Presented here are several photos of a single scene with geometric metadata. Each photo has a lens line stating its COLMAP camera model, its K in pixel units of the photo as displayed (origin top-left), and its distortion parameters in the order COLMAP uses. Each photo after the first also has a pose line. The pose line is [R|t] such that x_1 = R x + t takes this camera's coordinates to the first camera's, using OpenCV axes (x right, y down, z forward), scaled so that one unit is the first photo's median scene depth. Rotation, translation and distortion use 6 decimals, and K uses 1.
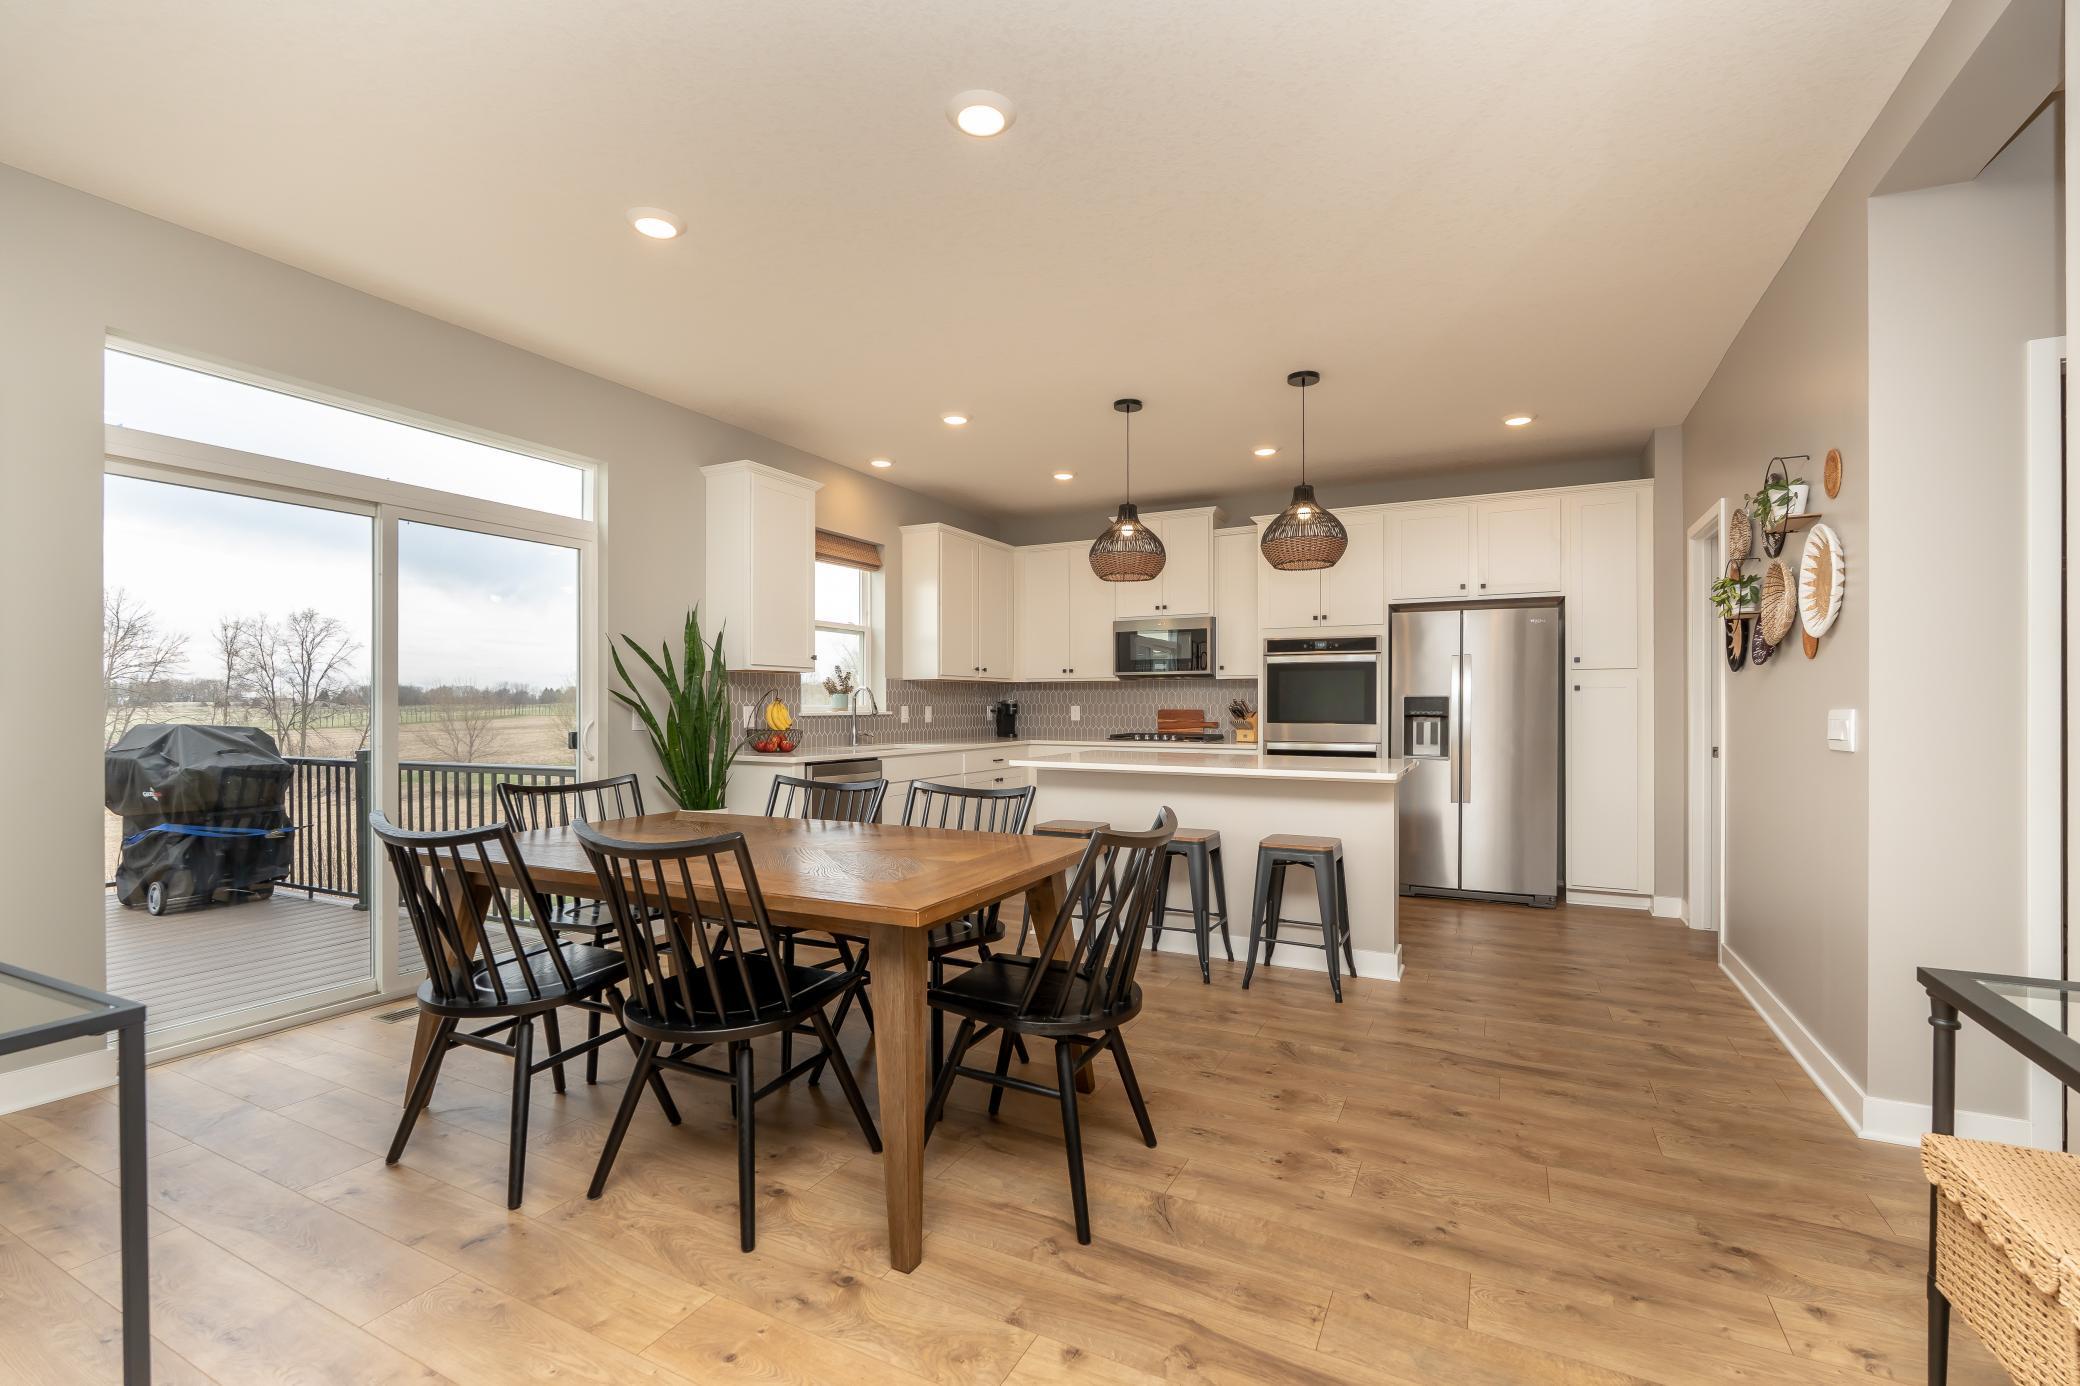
lens RADIAL K [[905.8, 0, 1040.0], [0, 905.8, 693.0], [0, 0, 1]] dist [-0.000393, 0.000046]
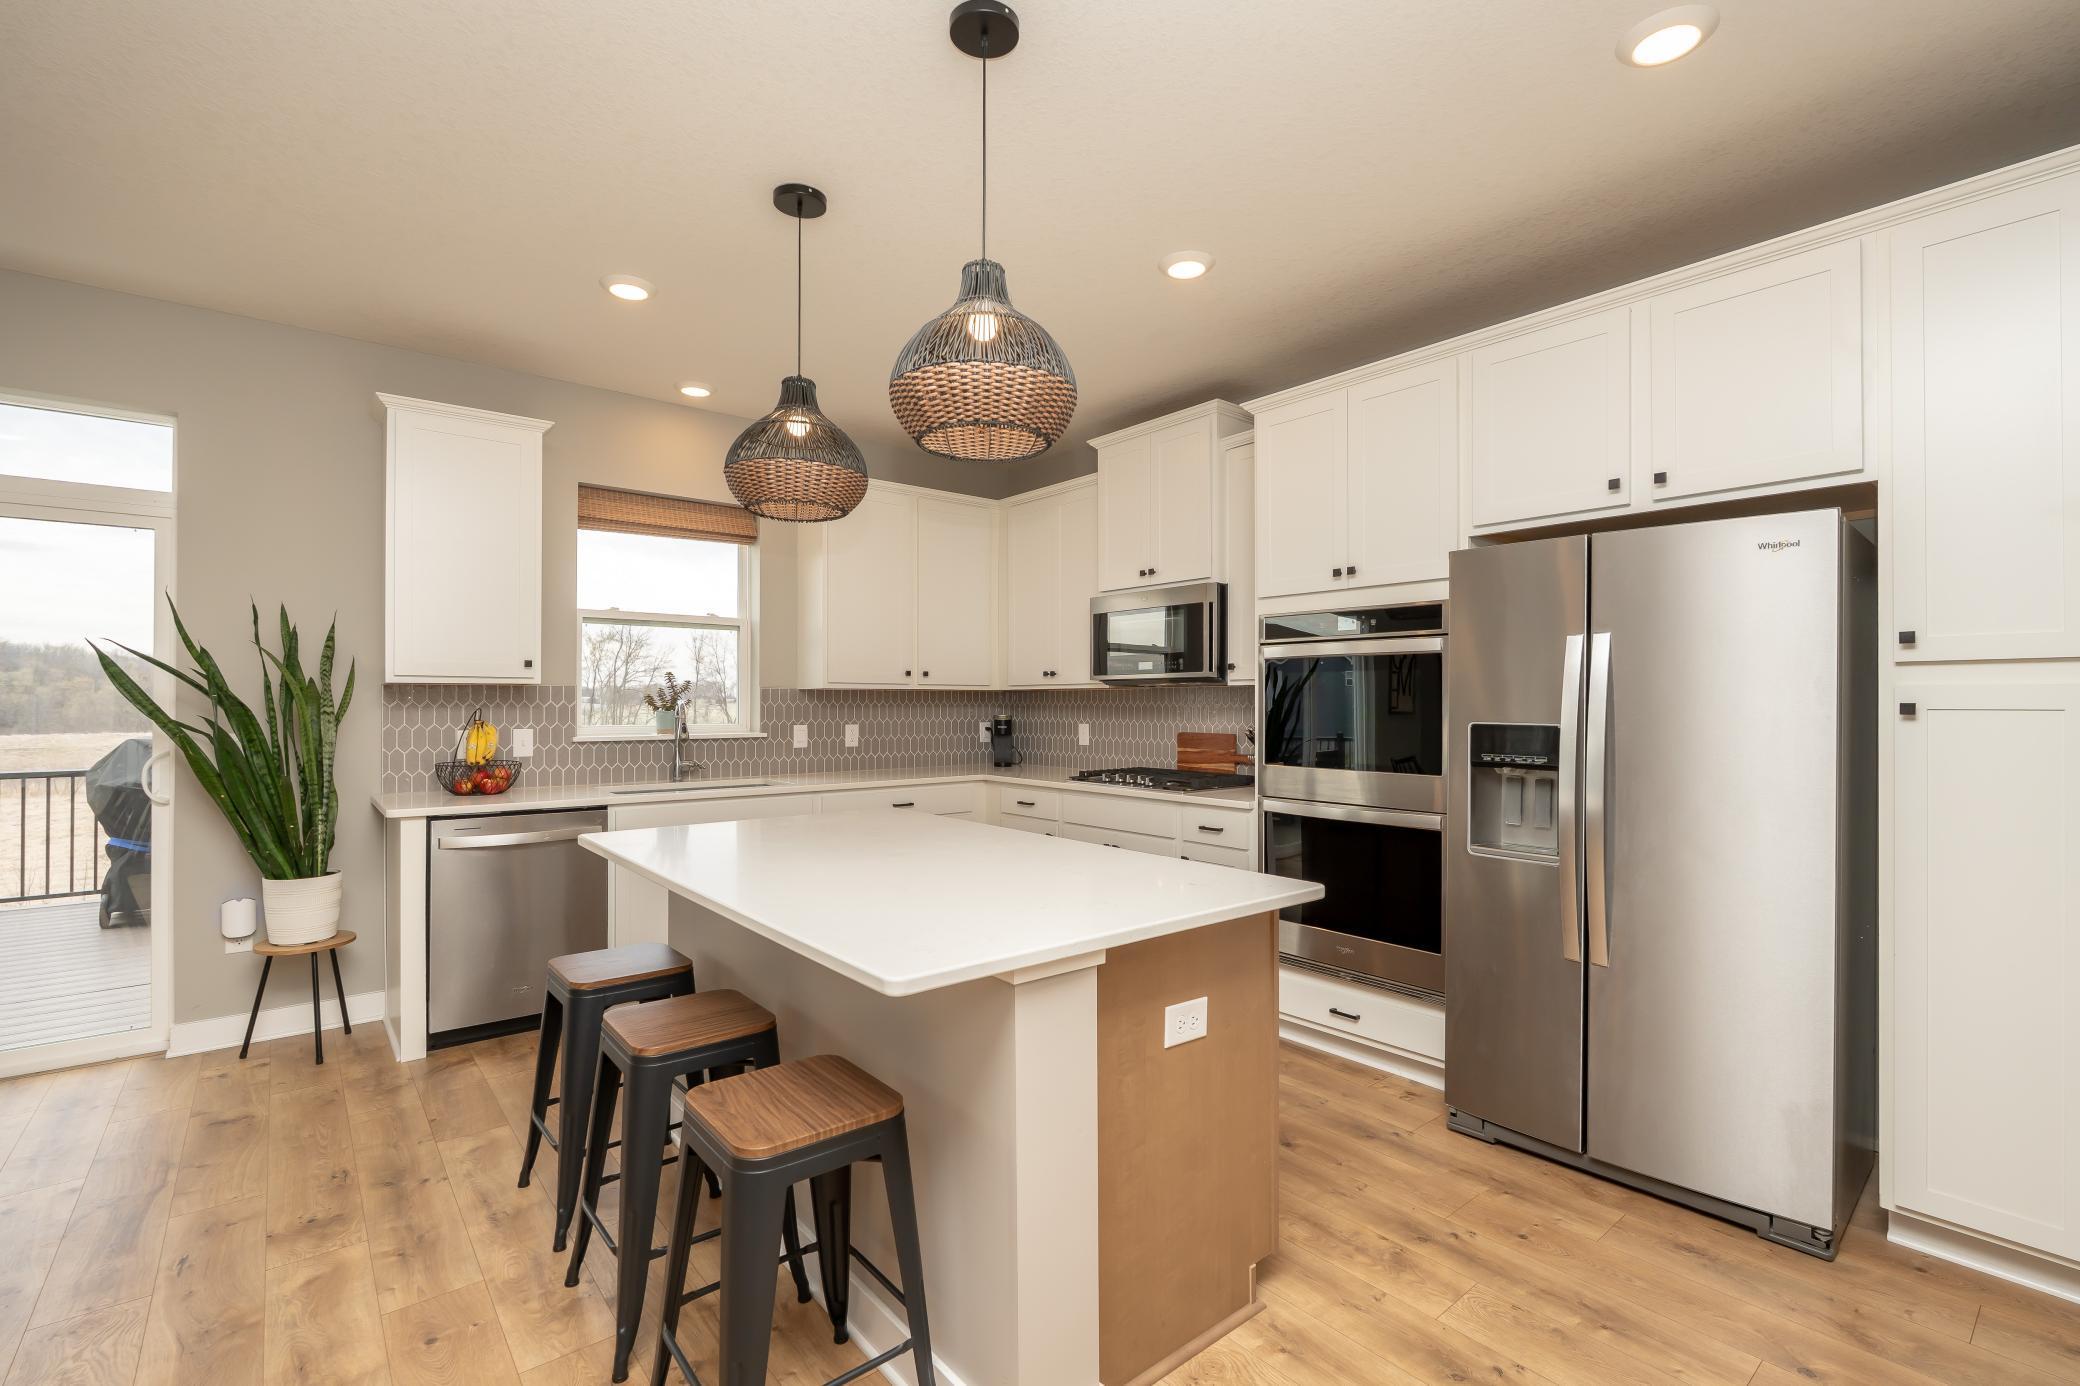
lens RADIAL K [[924.6, 0, 1040.0], [0, 924.6, 693.0], [0, 0, 1]] dist [0.000898, 0.000392]
pose [[0.916733, -0.003301, -0.399487, 0.351000], [0.004826, 0.999984, 0.002813, -0.013737], [0.399471, -0.004507, 0.916735, 0.413623]]
